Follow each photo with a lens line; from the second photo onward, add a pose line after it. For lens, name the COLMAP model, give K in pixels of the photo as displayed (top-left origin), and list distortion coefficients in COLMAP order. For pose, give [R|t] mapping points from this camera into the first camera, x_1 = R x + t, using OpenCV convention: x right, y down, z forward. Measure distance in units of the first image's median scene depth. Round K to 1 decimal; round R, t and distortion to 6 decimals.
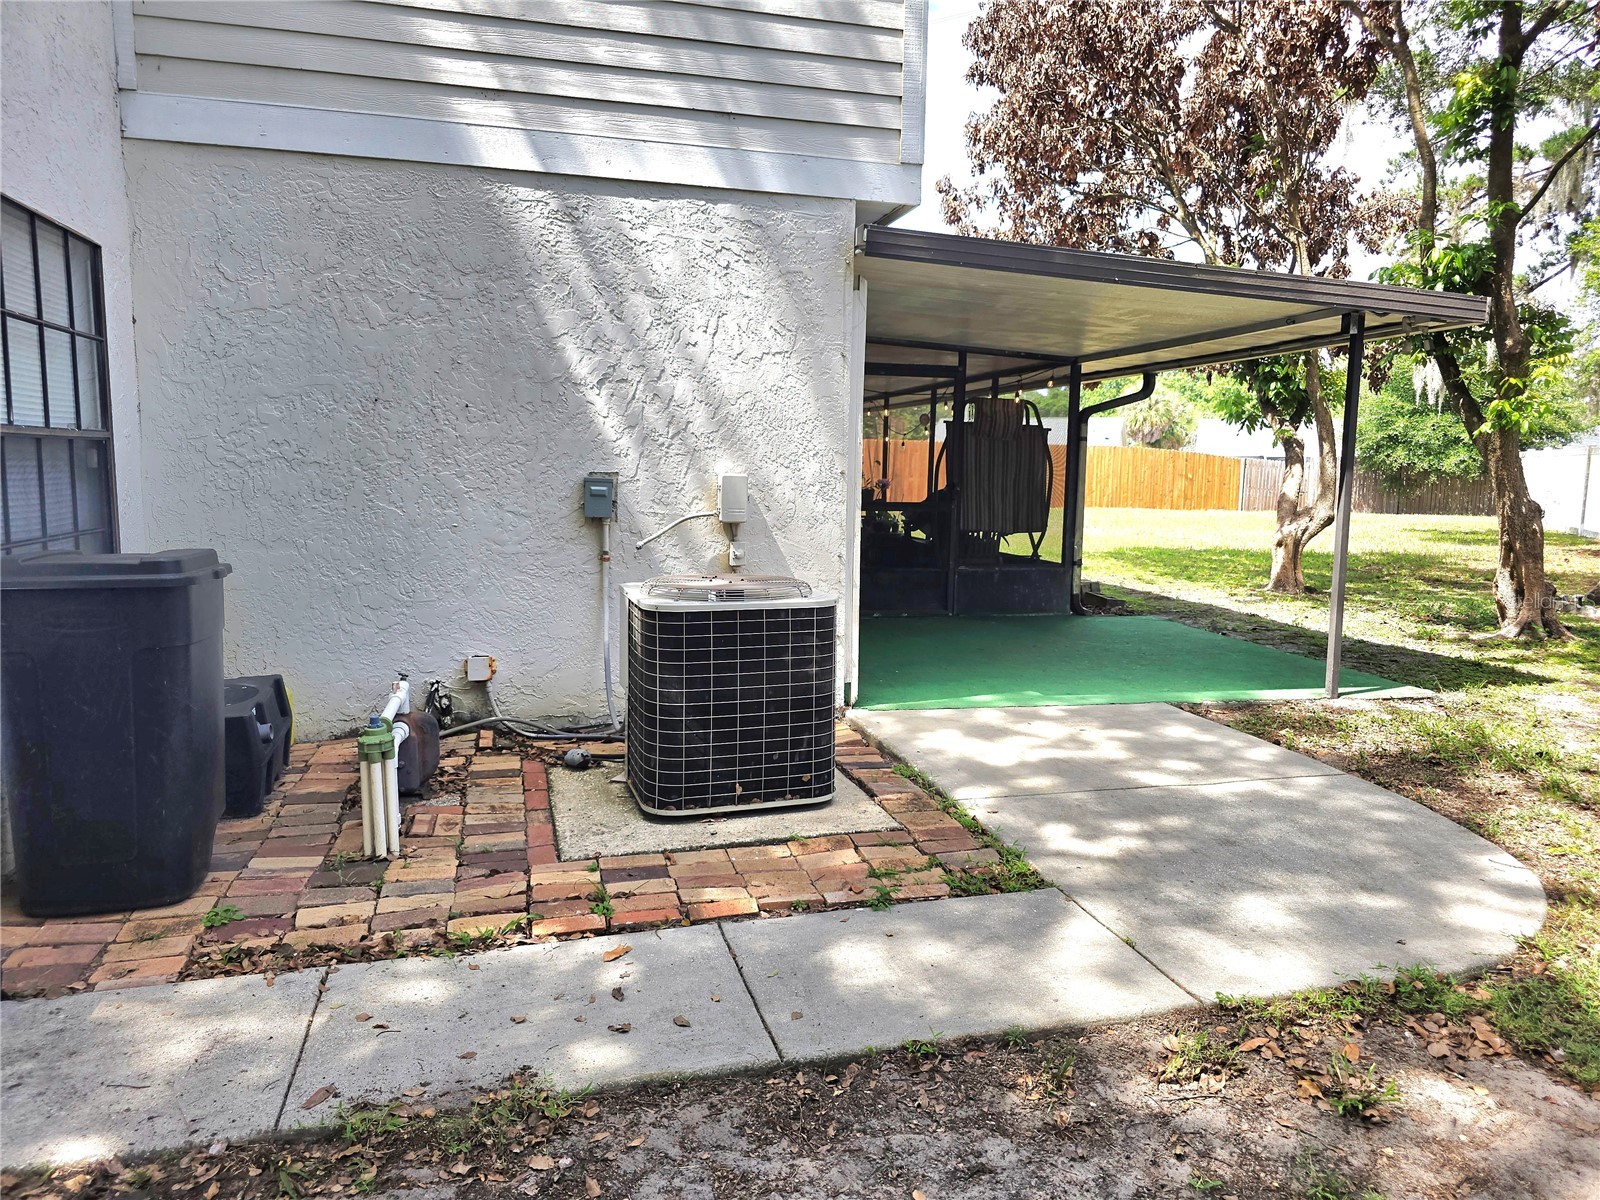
lens RADIAL K [[1077.5, 0, 794.9], [0, 1077.5, 583.9], [0, 0, 1]] dist [0.051203, -0.045908]
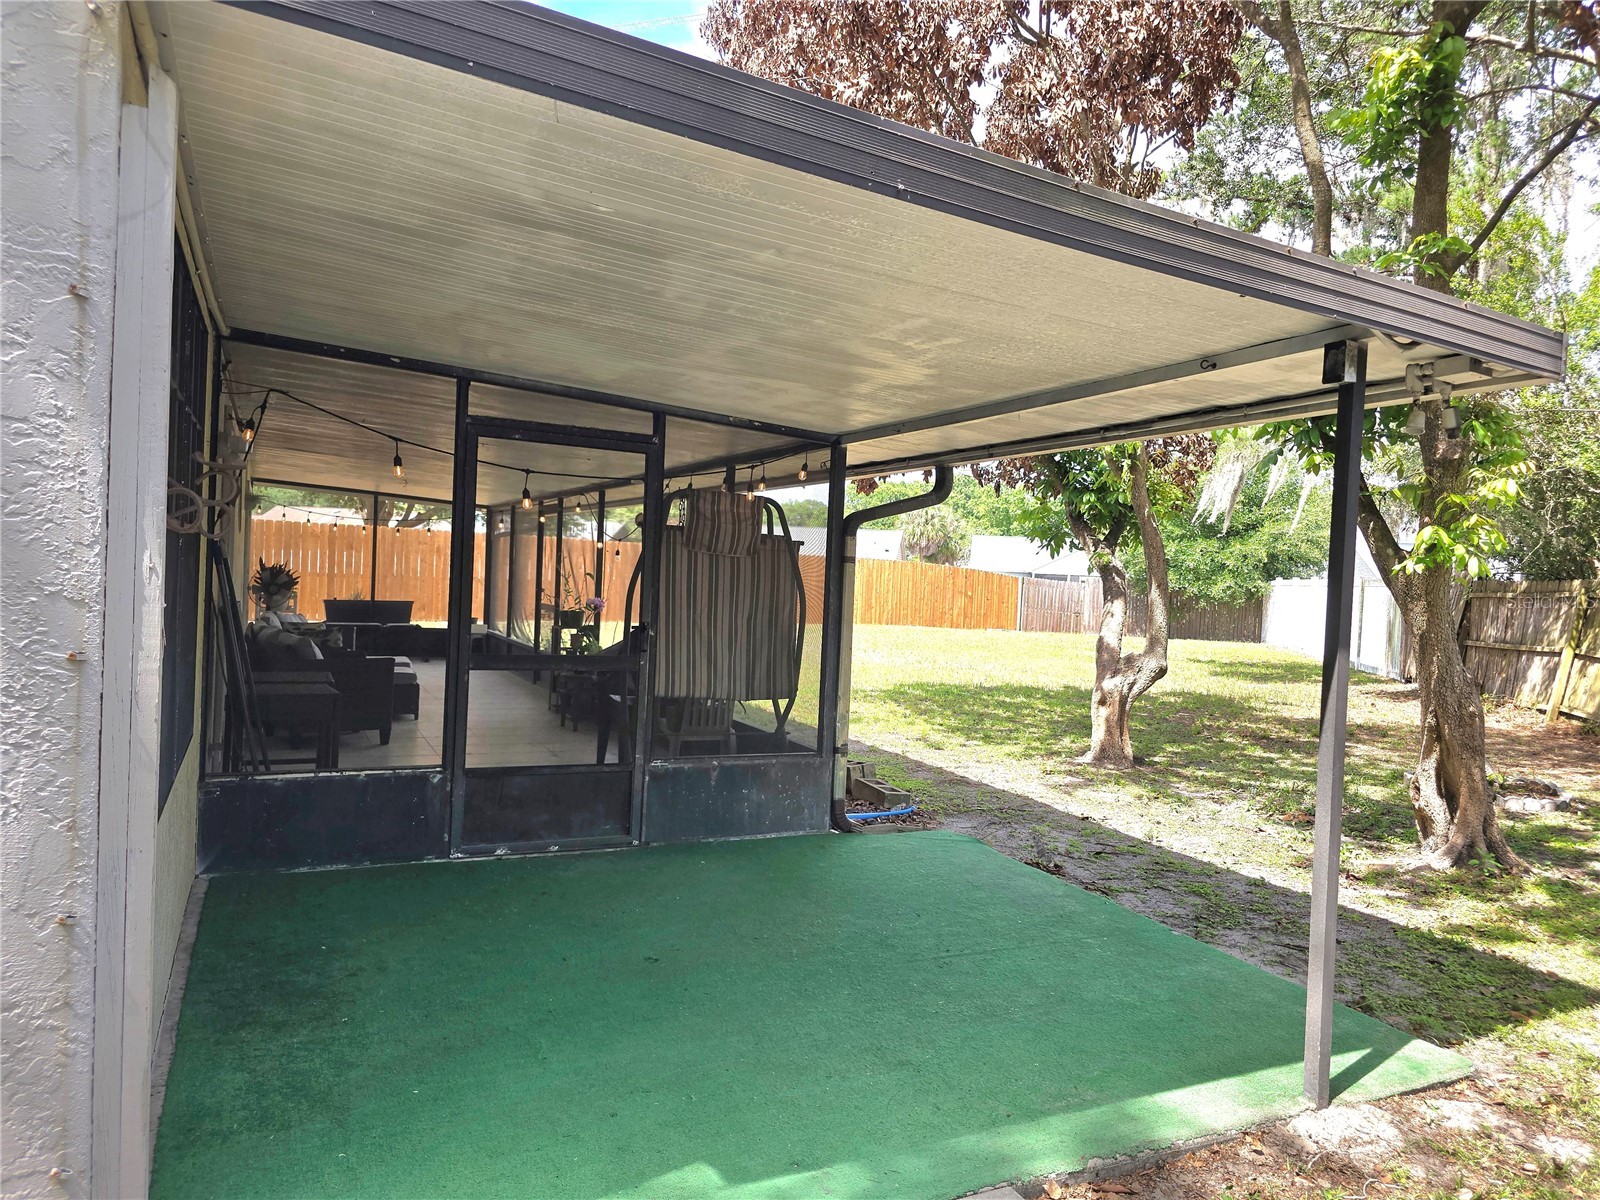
lens RADIAL K [[1059.0, 0, 811.8], [0, 1059.0, 579.0], [0, 0, 1]] dist [0.092447, -0.132224]
pose [[0.977867, 0.027934, 0.207352, 0.099169], [-0.007207, 0.994956, -0.100052, -0.051452], [-0.209101, 0.096343, 0.973136, 0.340482]]
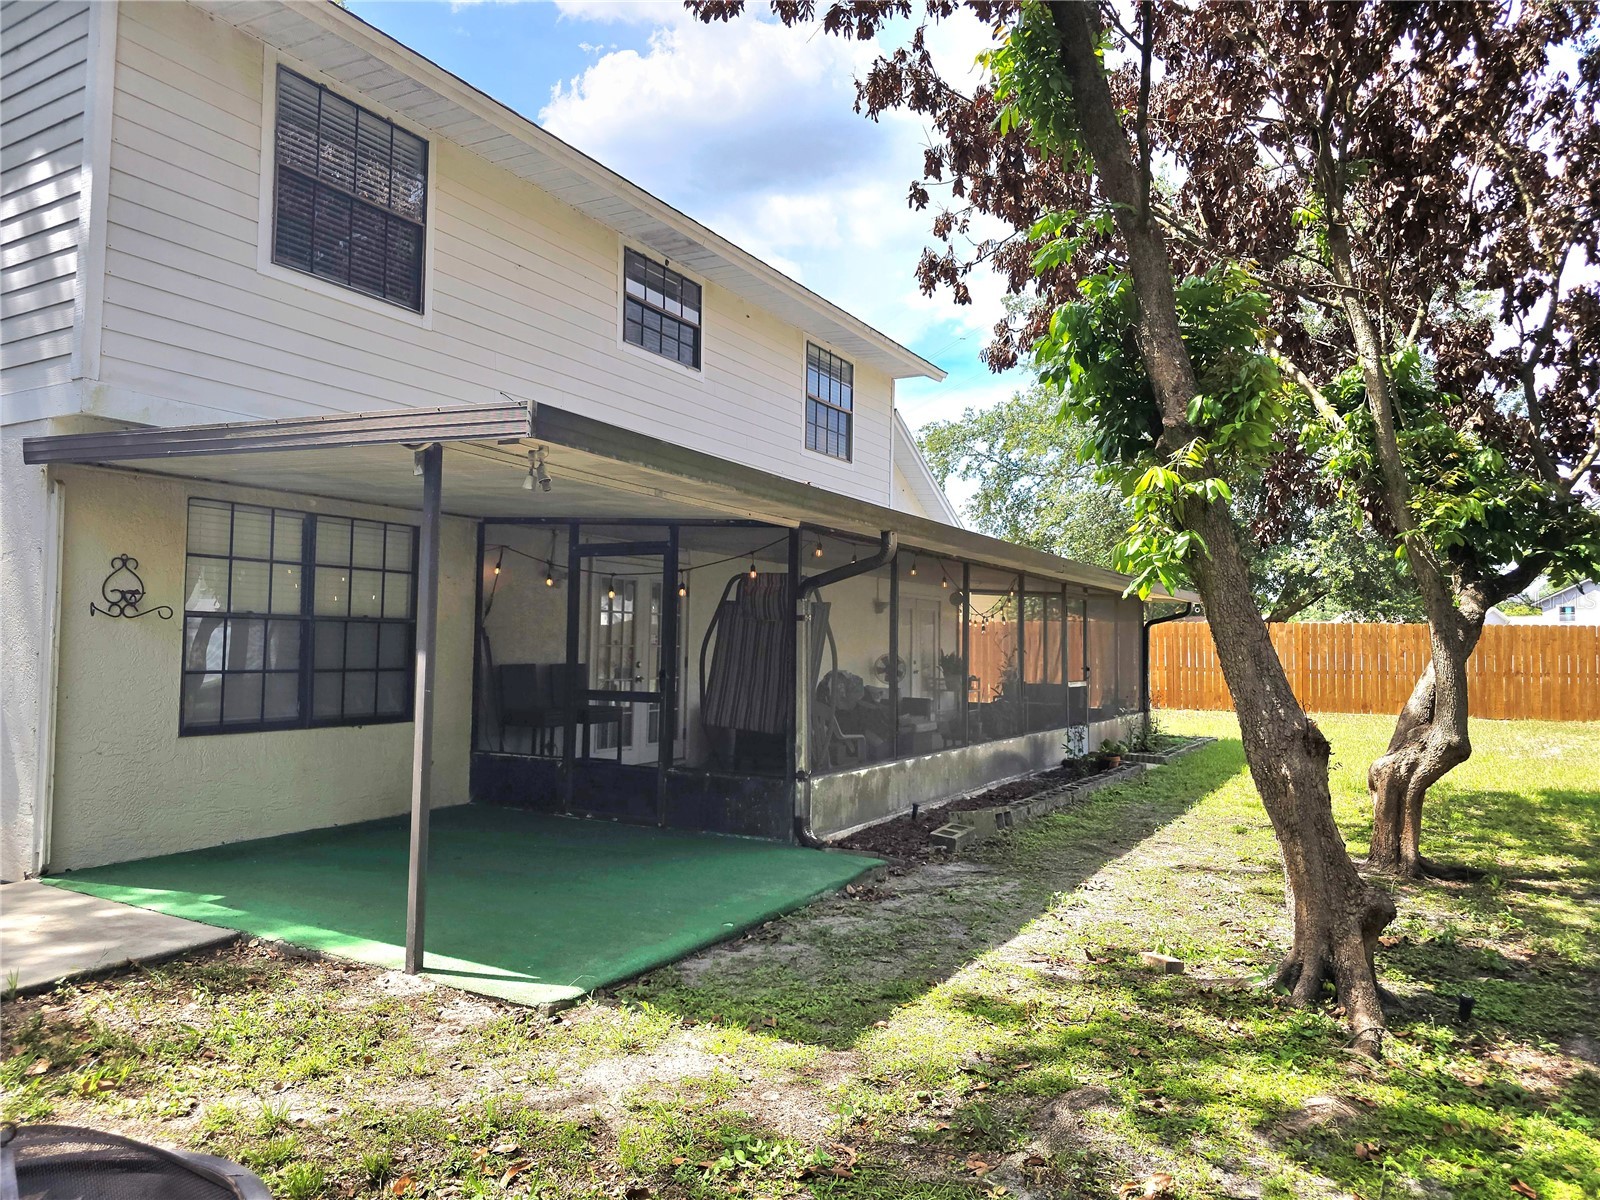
lens RADIAL K [[1059.0, 0, 811.8], [0, 1059.0, 579.0], [0, 0, 1]] dist [0.092447, -0.132224]
pose [[0.716233, -0.055574, -0.695645, 0.714904], [-0.074801, 0.984968, -0.155702, -0.036880], [0.693841, 0.163553, 0.701309, 0.398941]]
